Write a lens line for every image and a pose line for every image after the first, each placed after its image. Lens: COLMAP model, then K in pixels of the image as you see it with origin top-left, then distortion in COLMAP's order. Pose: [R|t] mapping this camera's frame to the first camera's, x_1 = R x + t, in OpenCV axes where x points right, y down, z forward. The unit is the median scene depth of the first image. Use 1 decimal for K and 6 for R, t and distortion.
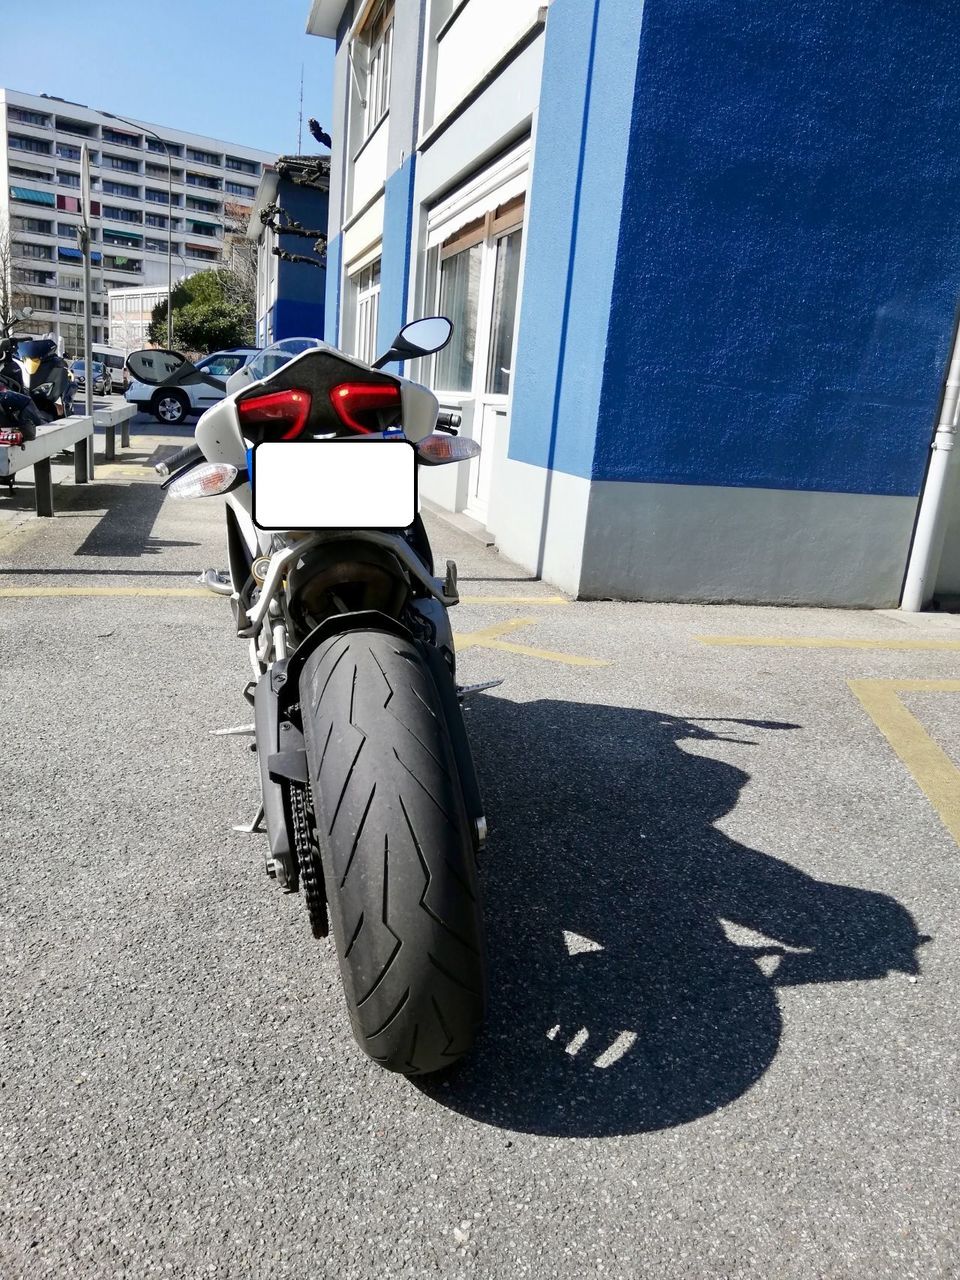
lens RADIAL K [[971.9, 0, 480.6], [0, 971.9, 634.7], [0, 0, 1]] dist [0.029097, -0.047485]
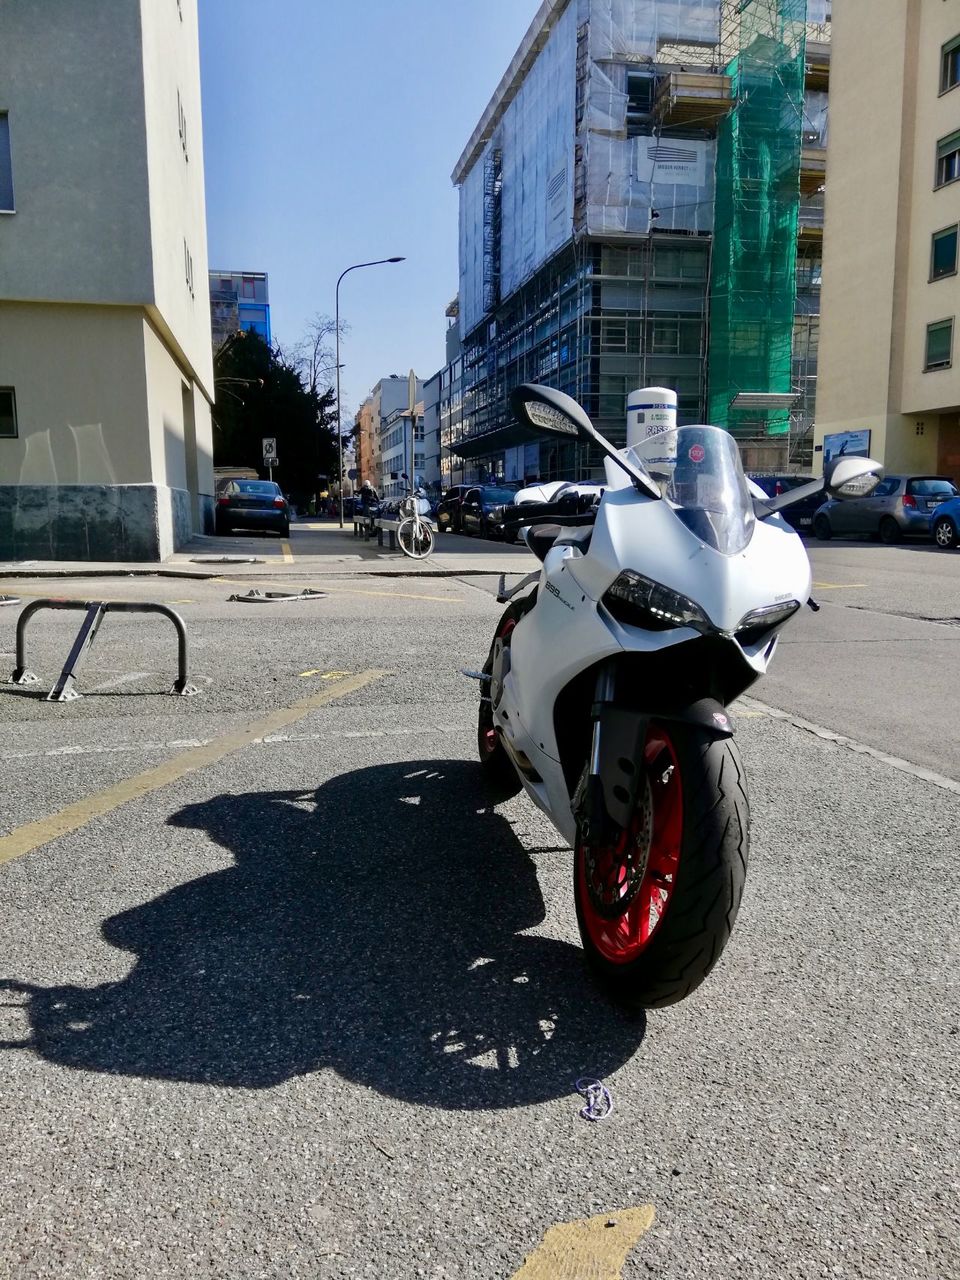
lens RADIAL K [[952.9, 0, 475.7], [0, 952.9, 635.0], [0, 0, 1]] dist [0.080587, -0.109331]
pose [[-0.994486, -0.085429, 0.060828, -0.028055], [-0.057393, 0.928798, 0.366115, -0.185373], [-0.087774, 0.360605, -0.928579, 0.785824]]
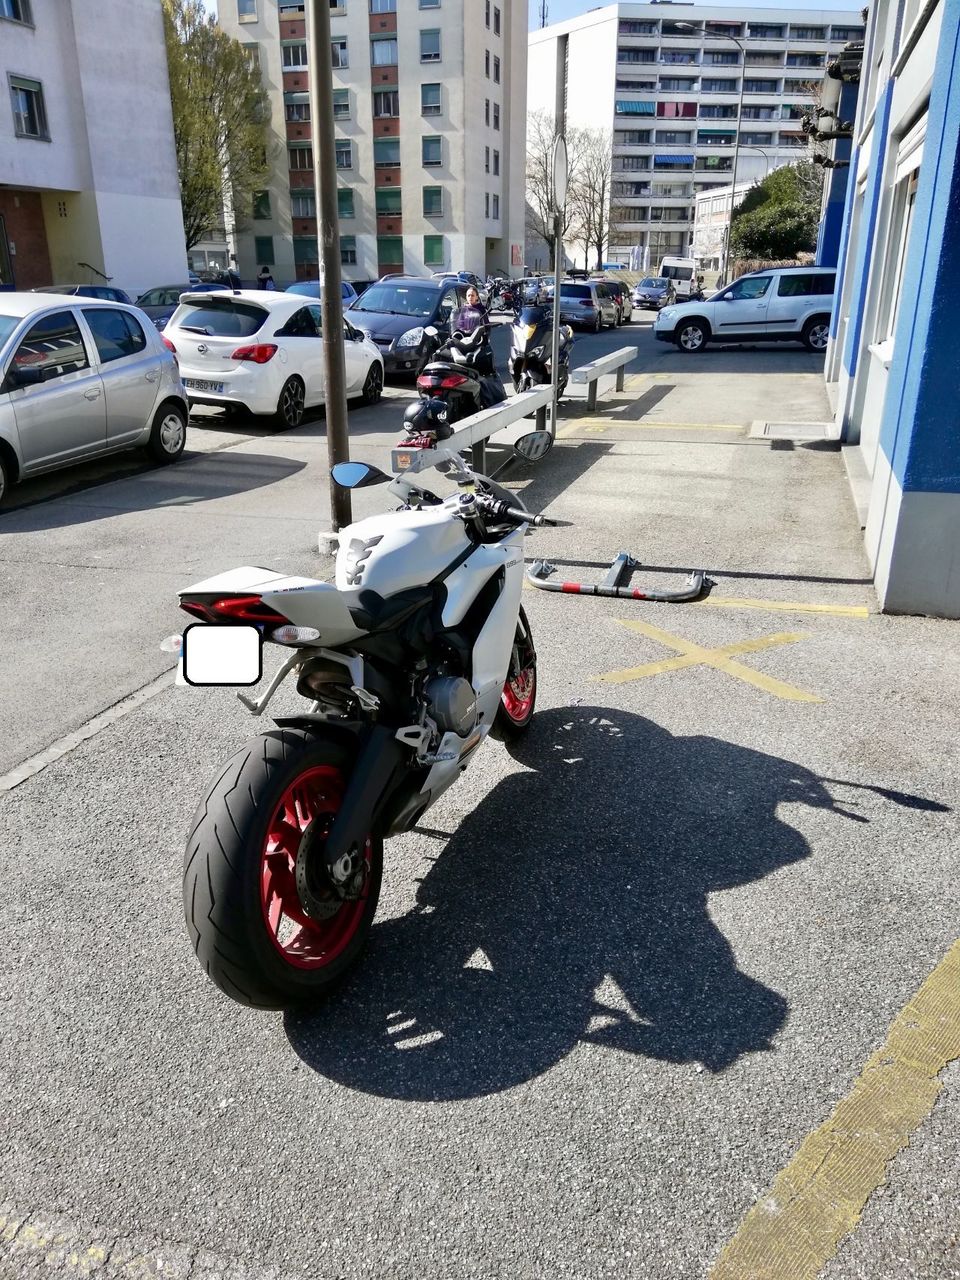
lens RADIAL K [[966.5, 0, 477.3], [0, 966.5, 627.3], [0, 0, 1]] dist [0.058211, -0.082451]
pose [[0.839486, 0.111796, -0.531757, 0.247690], [-0.060496, 0.991752, 0.113000, -0.095759], [0.540004, -0.062693, 0.839325, -0.036722]]
